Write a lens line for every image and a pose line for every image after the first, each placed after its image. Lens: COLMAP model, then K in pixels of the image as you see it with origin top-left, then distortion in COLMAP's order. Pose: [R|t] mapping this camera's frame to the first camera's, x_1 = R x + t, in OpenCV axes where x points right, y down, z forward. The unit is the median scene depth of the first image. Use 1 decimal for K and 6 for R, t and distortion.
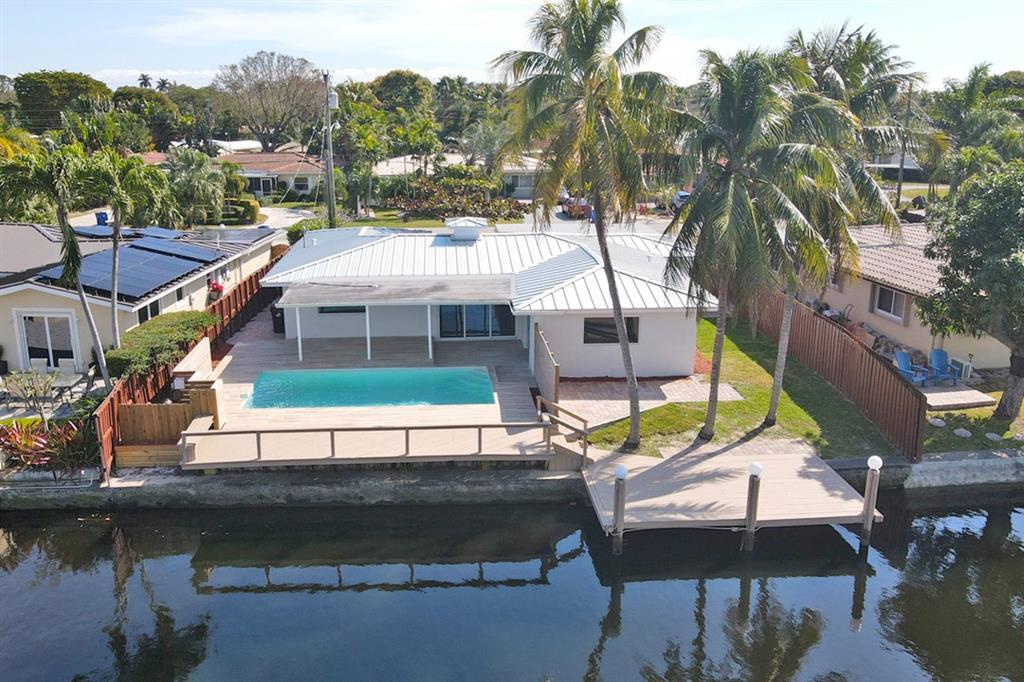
lens RADIAL K [[839.3, 0, 512.0], [0, 839.3, 341.0], [0, 0, 1]] dist [-0.010645, 0.067434]
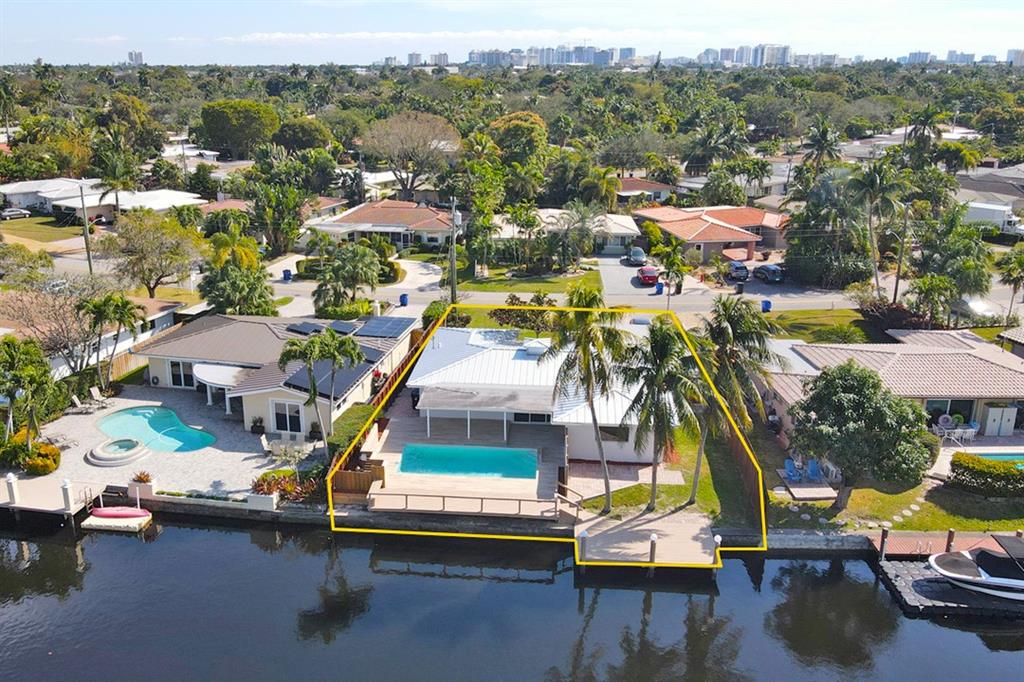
lens RADIAL K [[839.3, 0, 512.0], [0, 839.3, 341.0], [0, 0, 1]] dist [-0.010645, 0.067434]
pose [[0.988672, 0.047863, -0.142256, 0.175959], [-0.043401, 0.998469, 0.034306, -0.285669], [0.143680, -0.027743, 0.989235, -0.775867]]
